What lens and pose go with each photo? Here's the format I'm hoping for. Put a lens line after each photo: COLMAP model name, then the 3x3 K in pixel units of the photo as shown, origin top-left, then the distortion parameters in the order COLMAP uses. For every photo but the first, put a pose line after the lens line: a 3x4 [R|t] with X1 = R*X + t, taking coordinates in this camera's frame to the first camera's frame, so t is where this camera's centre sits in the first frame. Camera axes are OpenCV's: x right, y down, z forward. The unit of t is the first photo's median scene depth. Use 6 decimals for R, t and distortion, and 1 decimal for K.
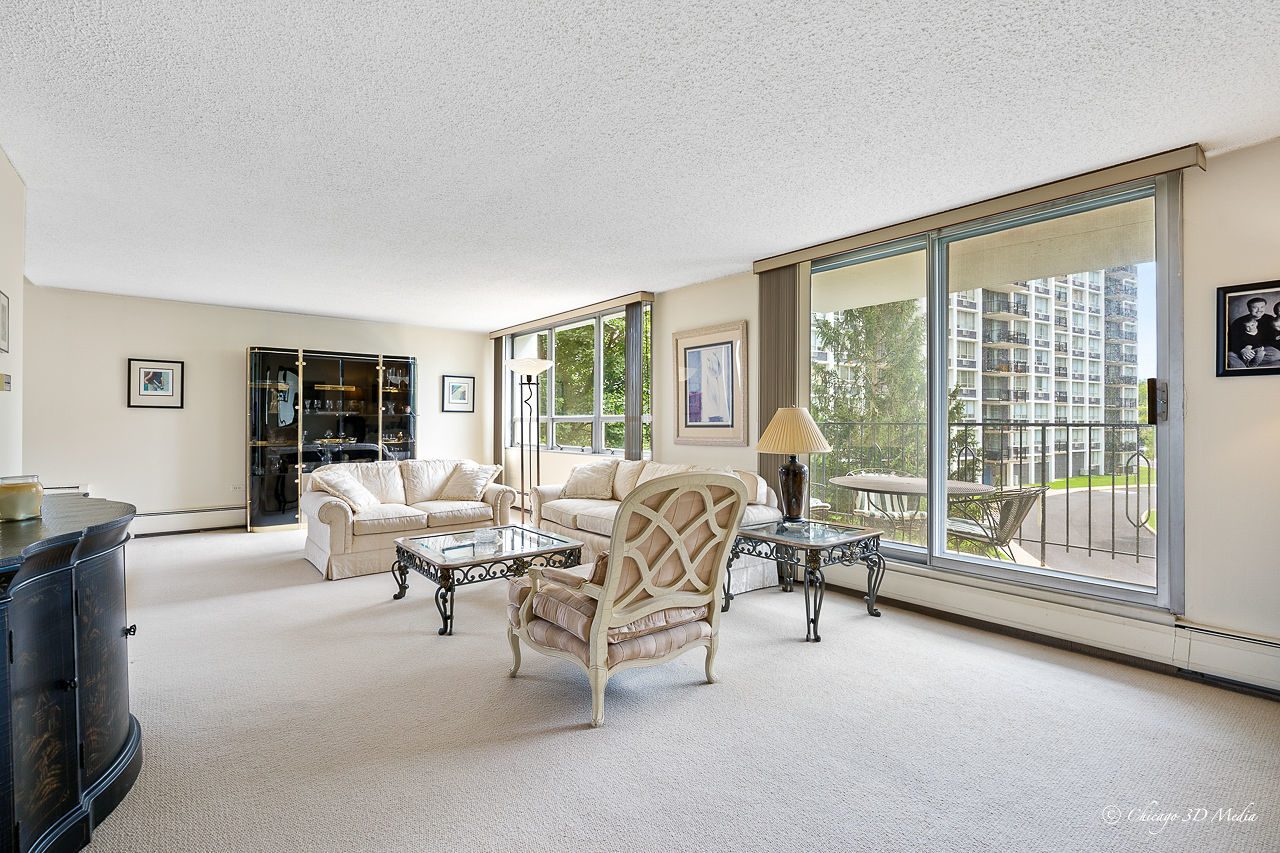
lens RADIAL K [[603.7, 0, 642.6], [0, 603.7, 422.3], [0, 0, 1]] dist [-0.002434, -0.000302]
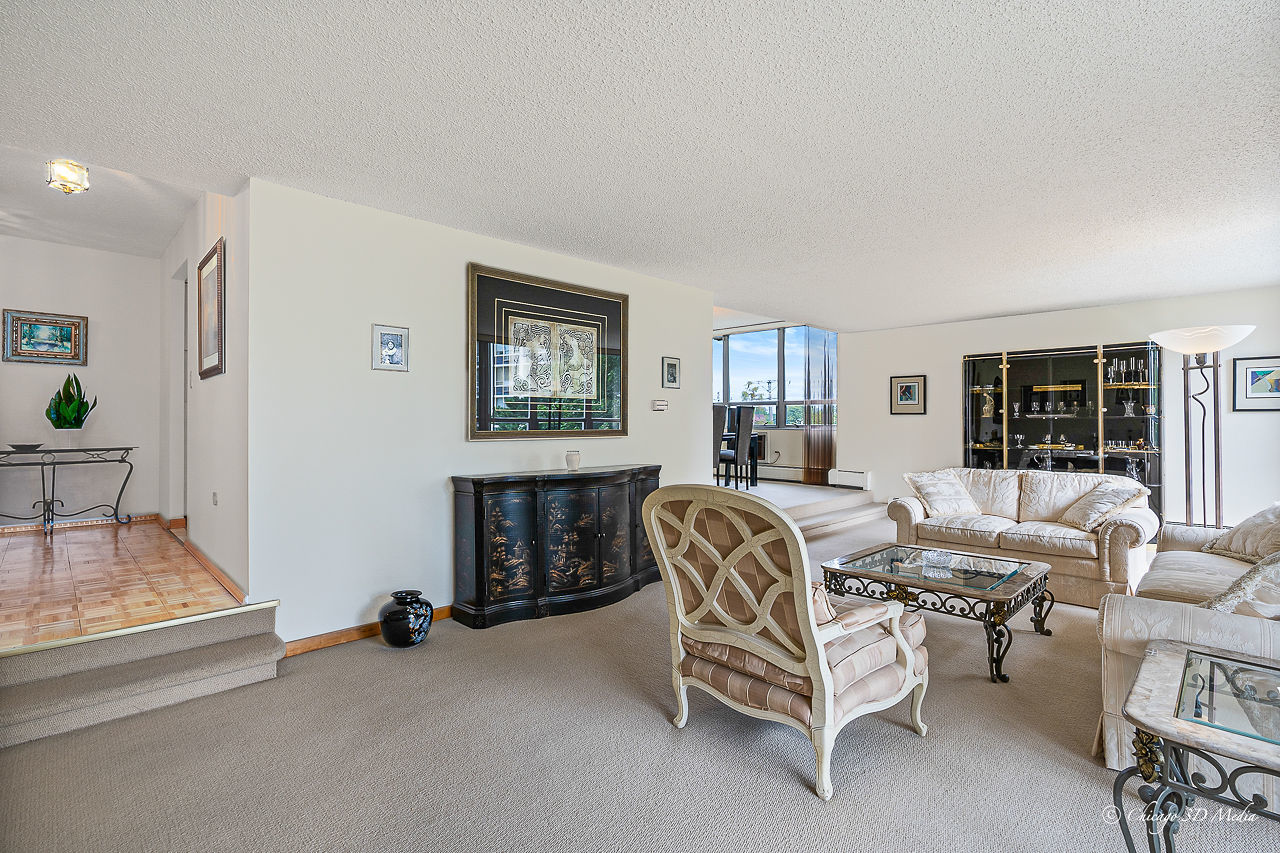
lens RADIAL K [[603.7, 0, 642.6], [0, 603.7, 422.3], [0, 0, 1]] dist [-0.002434, -0.000302]
pose [[0.108131, -0.004264, -0.994127, 0.352338], [0.001180, 0.999991, -0.004161, -0.003102], [0.994136, -0.000723, 0.108135, 0.311454]]
